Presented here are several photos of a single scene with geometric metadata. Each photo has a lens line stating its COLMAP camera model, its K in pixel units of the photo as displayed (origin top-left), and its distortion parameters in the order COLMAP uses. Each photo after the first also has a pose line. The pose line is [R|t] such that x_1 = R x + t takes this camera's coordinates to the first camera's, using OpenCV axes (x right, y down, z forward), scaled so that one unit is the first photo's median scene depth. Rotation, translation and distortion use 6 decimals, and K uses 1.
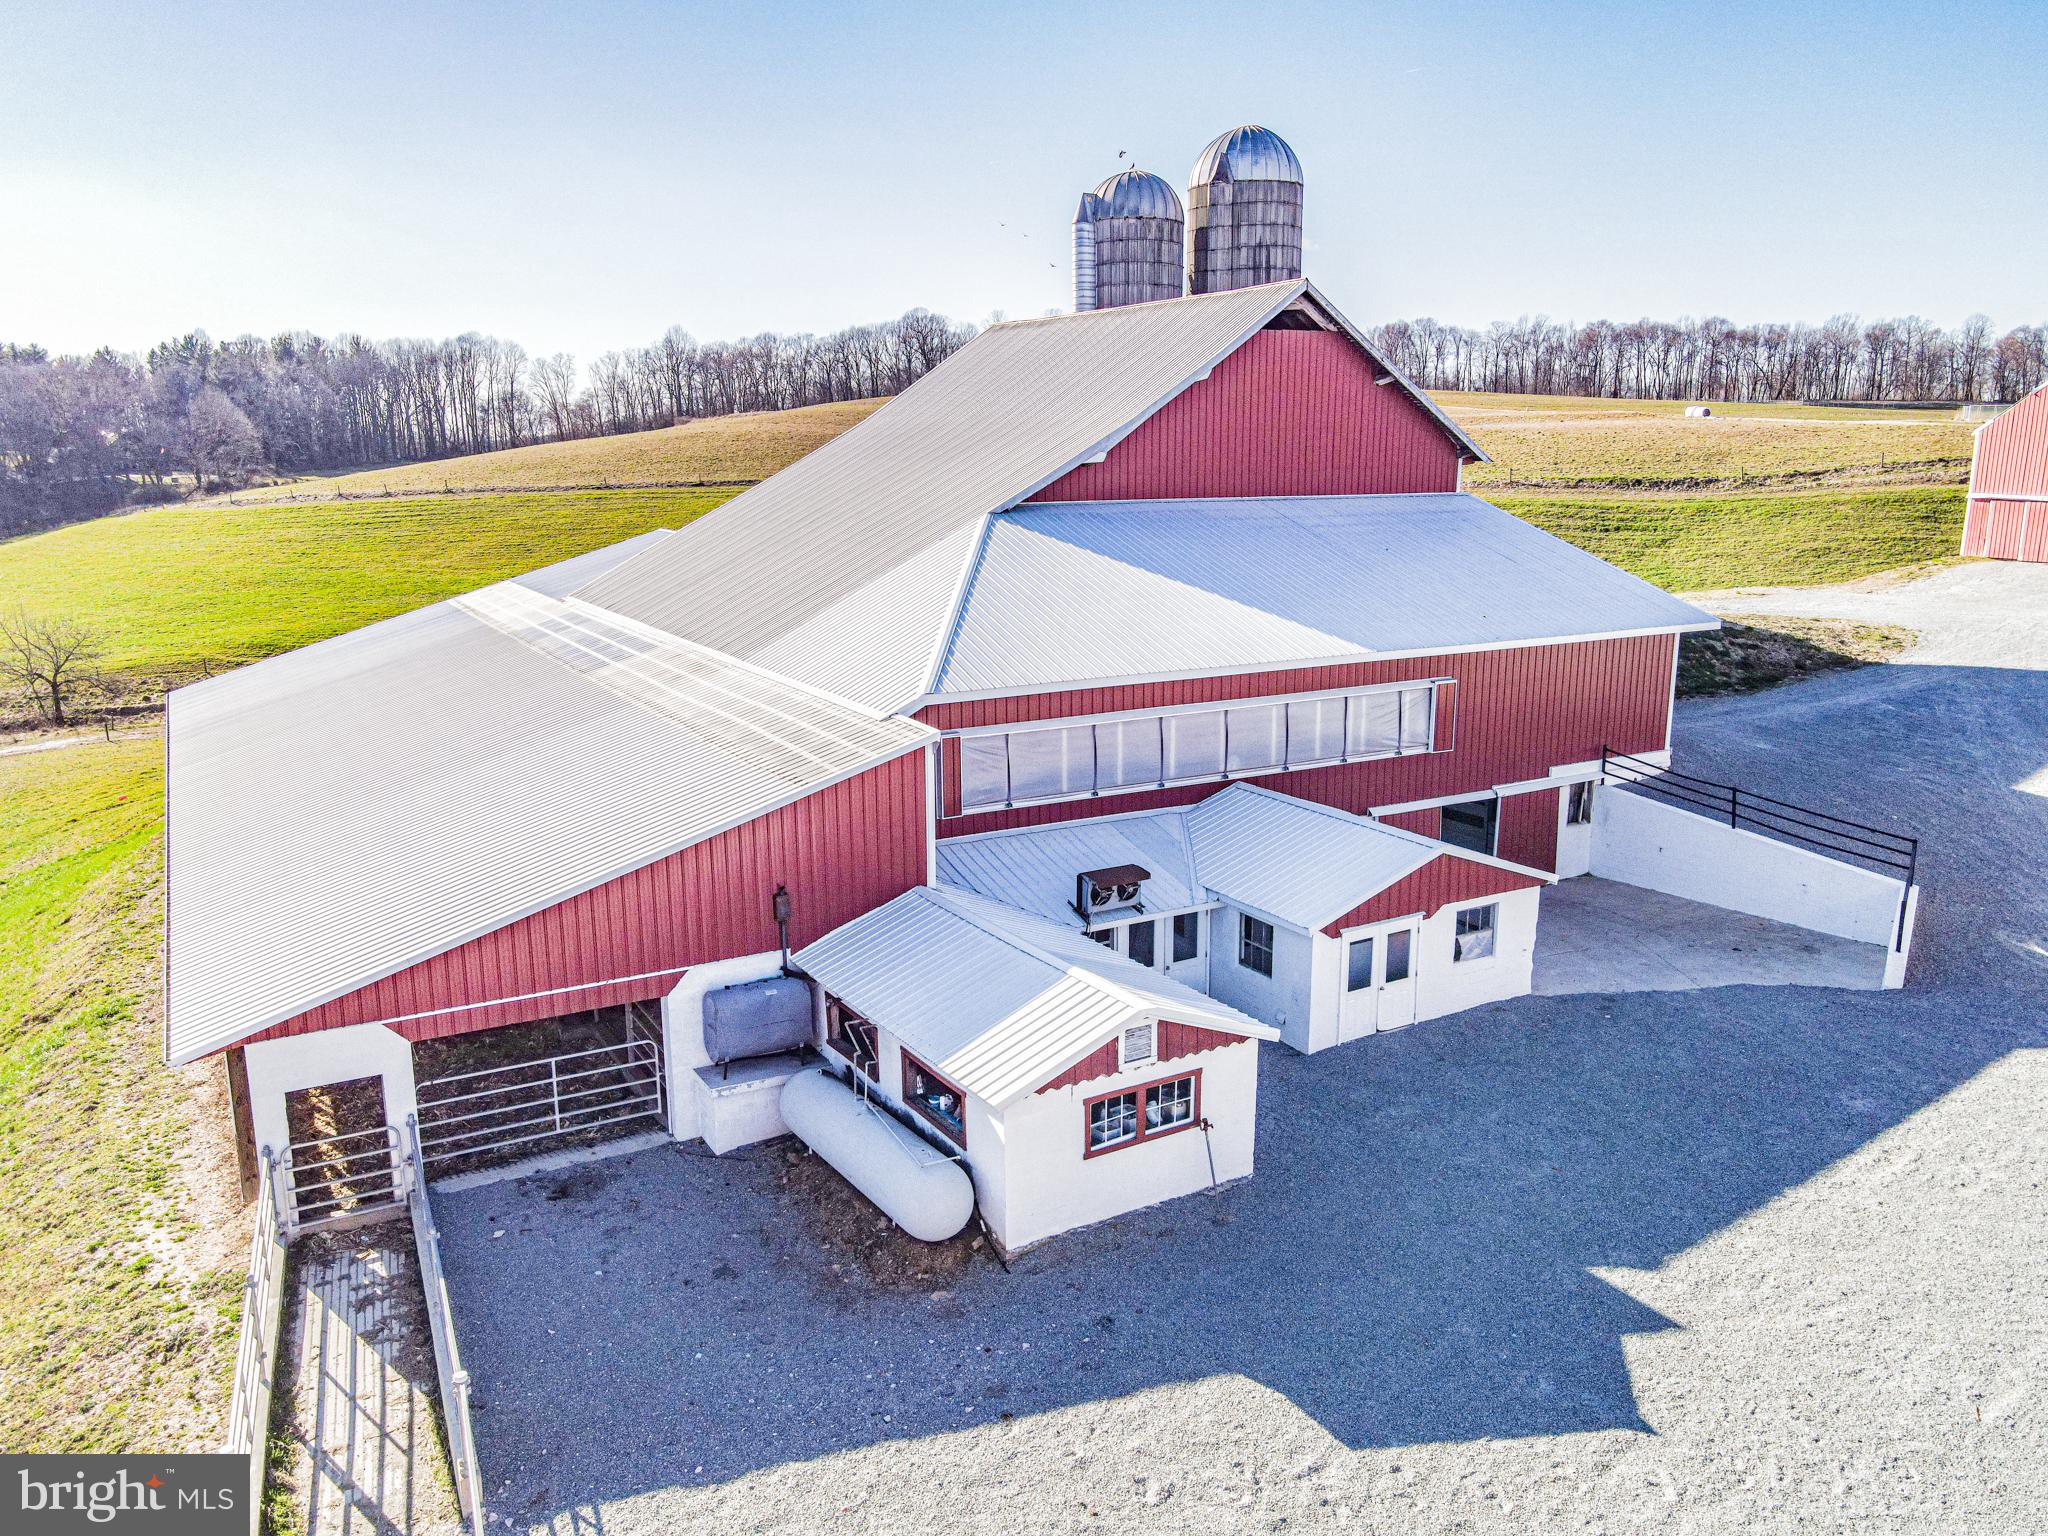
lens RADIAL K [[1477.6, 0, 1024.0], [0, 1477.6, 768.0], [0, 0, 1]] dist [0.007953, 0.004188]
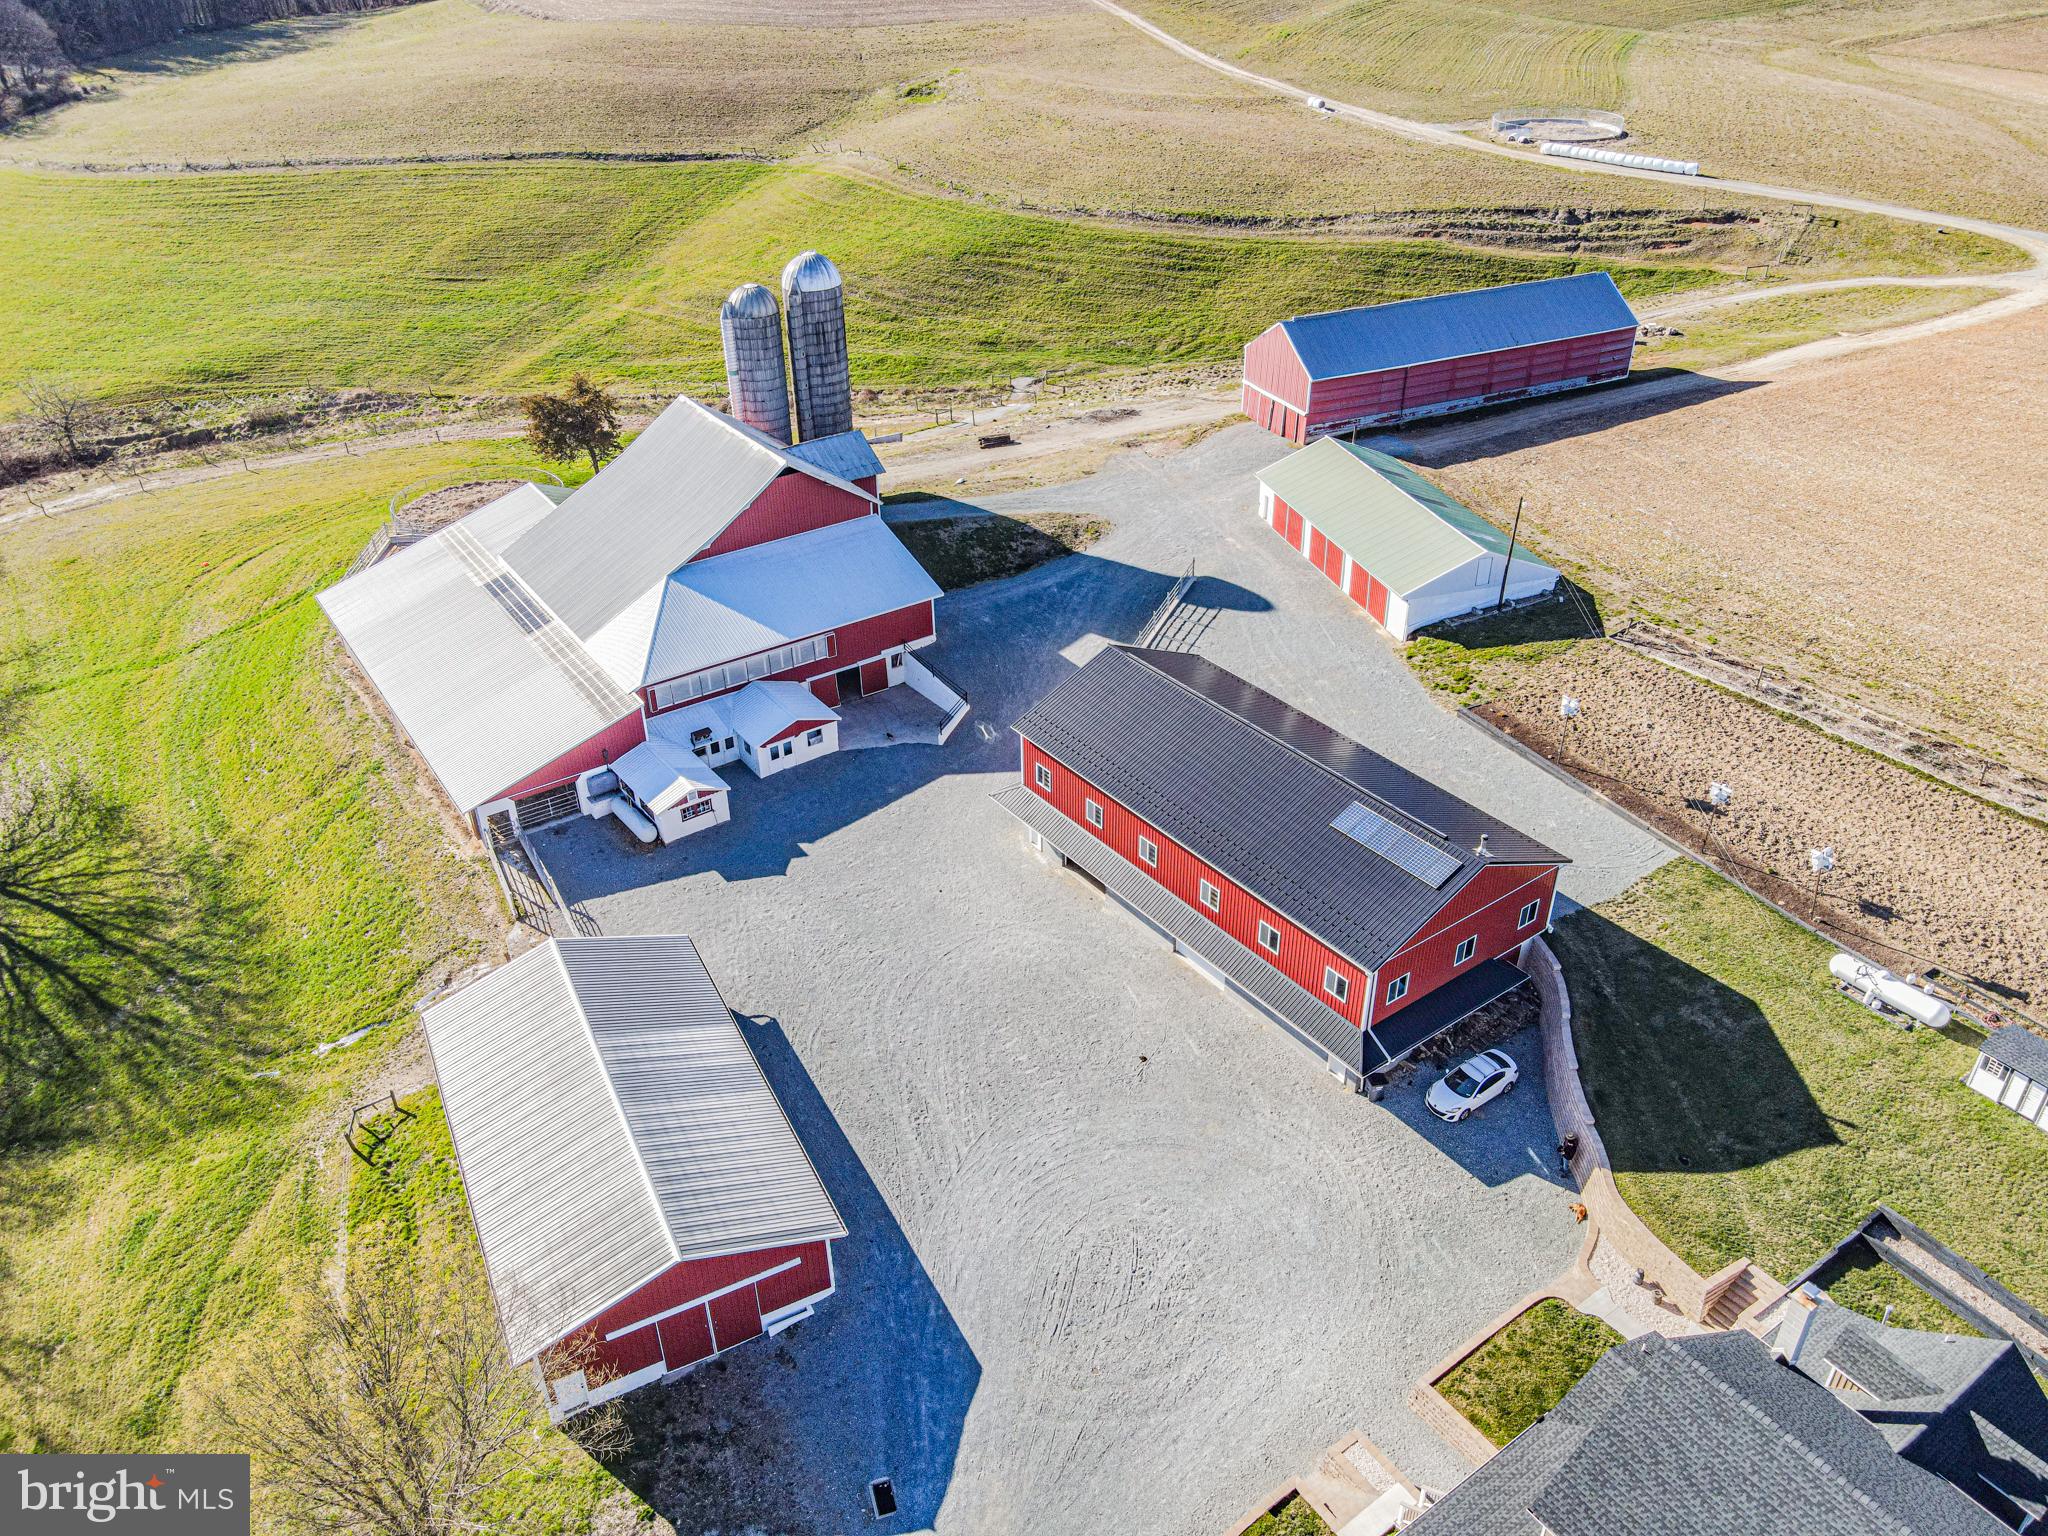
lens RADIAL K [[1397.8, 0, 1024.0], [0, 1397.8, 768.0], [0, 0, 1]] dist [-0.006221, -0.001142]
pose [[0.994127, -0.060233, 0.089906, 0.501108], [0.025902, 0.939075, 0.342735, -0.933518], [-0.105072, -0.338394, 0.935120, -2.130265]]
